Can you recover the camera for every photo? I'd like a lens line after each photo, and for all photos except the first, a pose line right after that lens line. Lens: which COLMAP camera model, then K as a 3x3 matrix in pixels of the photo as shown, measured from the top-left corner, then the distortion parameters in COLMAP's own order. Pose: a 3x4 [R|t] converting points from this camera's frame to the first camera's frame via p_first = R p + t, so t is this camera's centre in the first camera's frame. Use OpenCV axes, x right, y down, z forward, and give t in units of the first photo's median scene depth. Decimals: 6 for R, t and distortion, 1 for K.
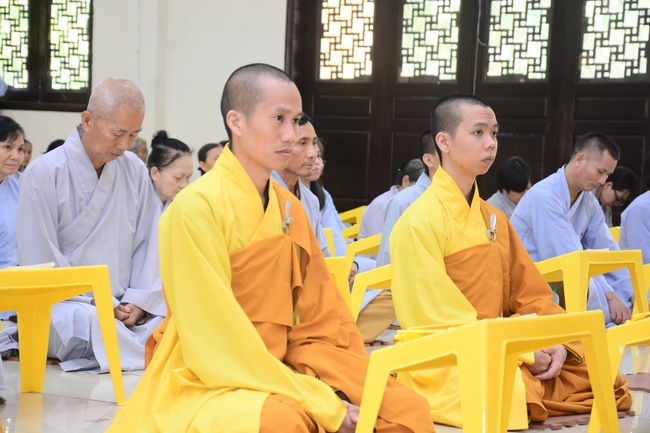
lens RADIAL K [[1995.6, 0, 325.0], [0, 1995.6, 216.5], [0, 0, 1]] dist [-0.000544, 0.012075]
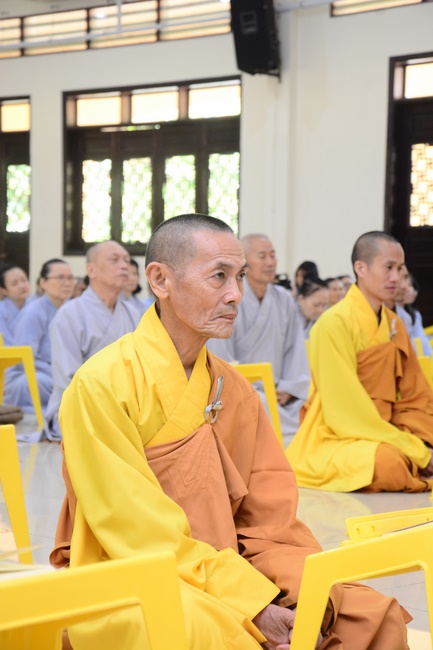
lens RADIAL K [[1641.0, 0, 216.5], [0, 1641.0, 325.0], [0, 0, 1]] dist [0.326446, 5.256188]
pose [[0.992476, 0.012387, -0.121807, 0.000895], [-0.013277, 0.999891, -0.006503, 0.006339], [0.121713, 0.008071, 0.992532, -0.288680]]
